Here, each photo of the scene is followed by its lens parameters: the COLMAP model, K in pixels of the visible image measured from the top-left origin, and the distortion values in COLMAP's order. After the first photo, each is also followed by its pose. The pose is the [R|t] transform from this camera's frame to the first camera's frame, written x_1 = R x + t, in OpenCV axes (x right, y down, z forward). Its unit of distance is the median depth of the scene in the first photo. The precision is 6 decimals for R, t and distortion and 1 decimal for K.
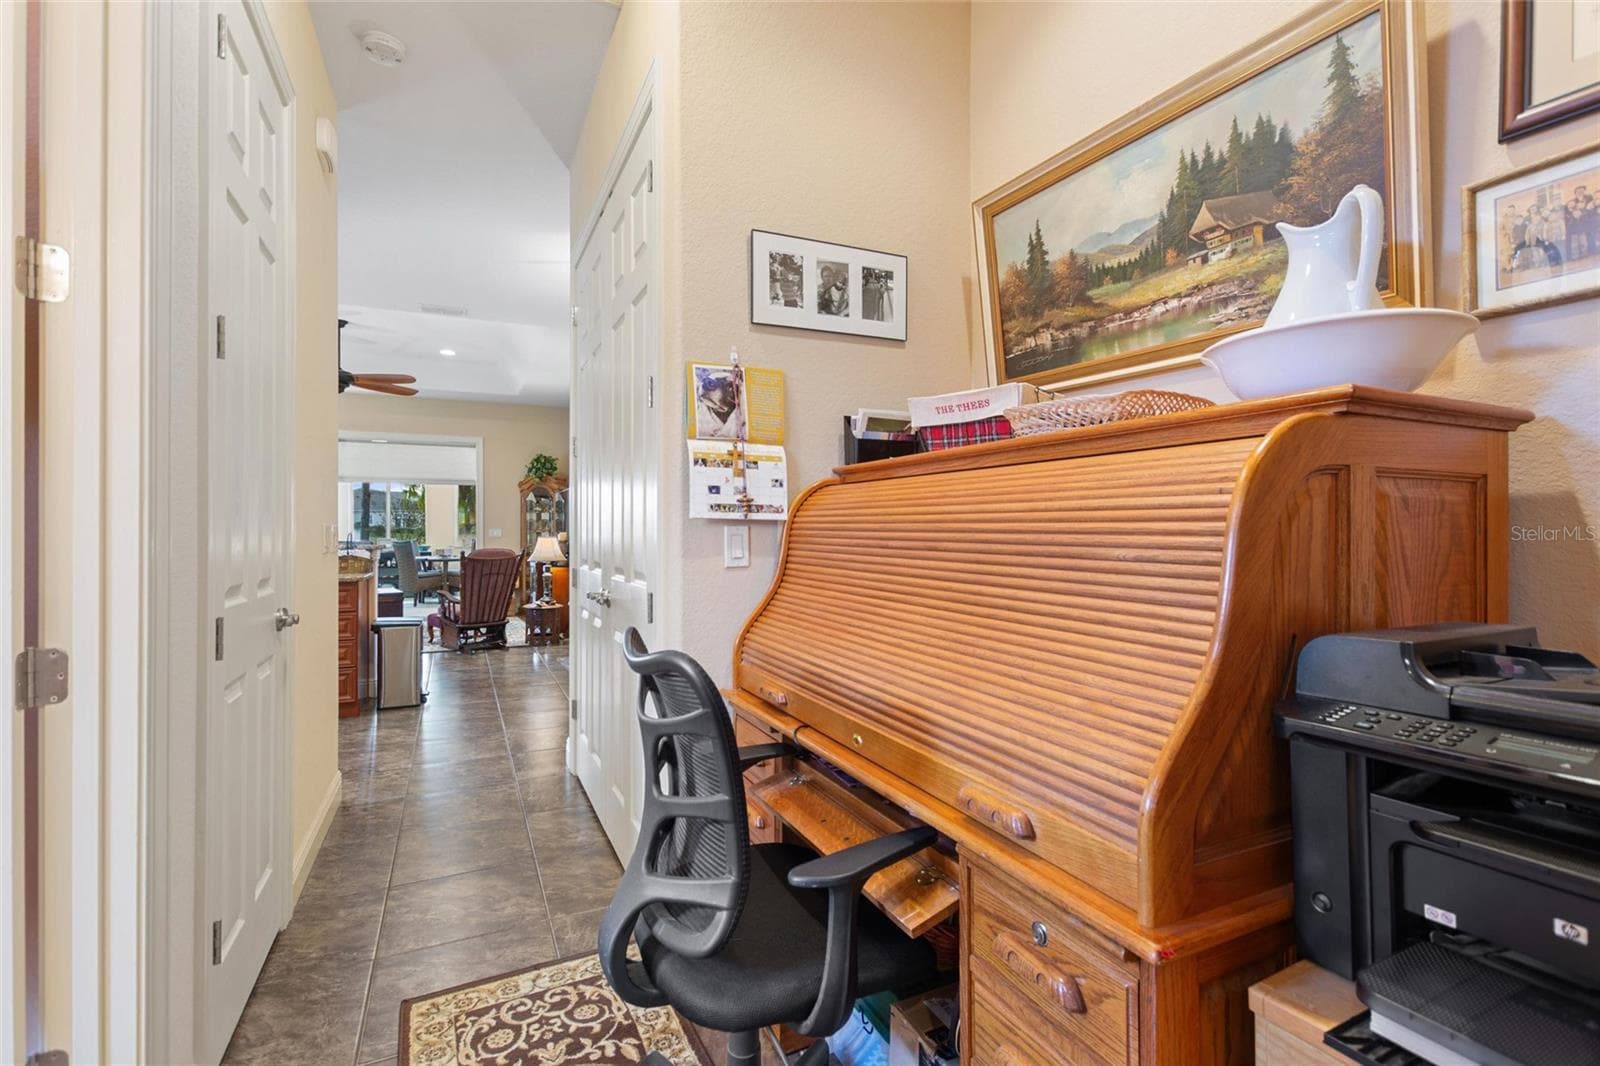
lens RADIAL K [[726.1, 0, 800.4], [0, 726.1, 539.6], [0, 0, 1]] dist [0.000272, 0.000193]
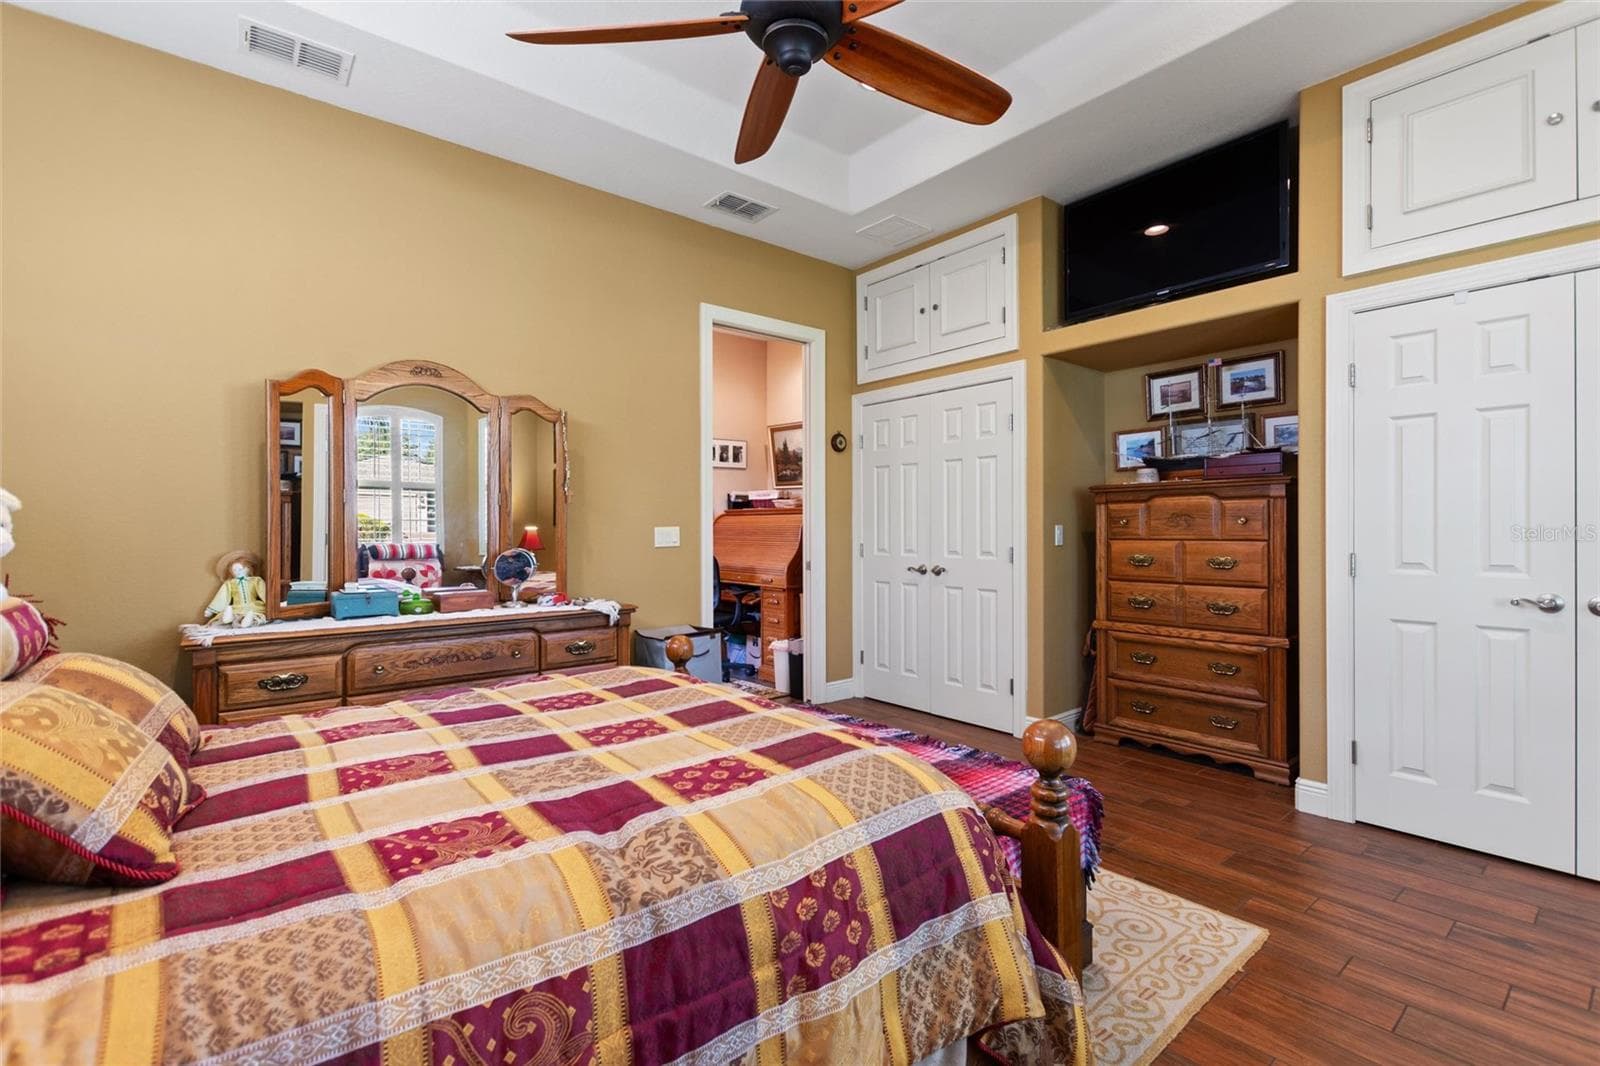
lens RADIAL K [[726.1, 0, 800.4], [0, 726.1, 539.6], [0, 0, 1]] dist [0.000272, 0.000193]
pose [[0.969129, -0.001172, 0.246549, -0.421822], [0.002019, 0.999993, -0.003181, 0.042825], [-0.246544, 0.003581, 0.969125, -2.196116]]
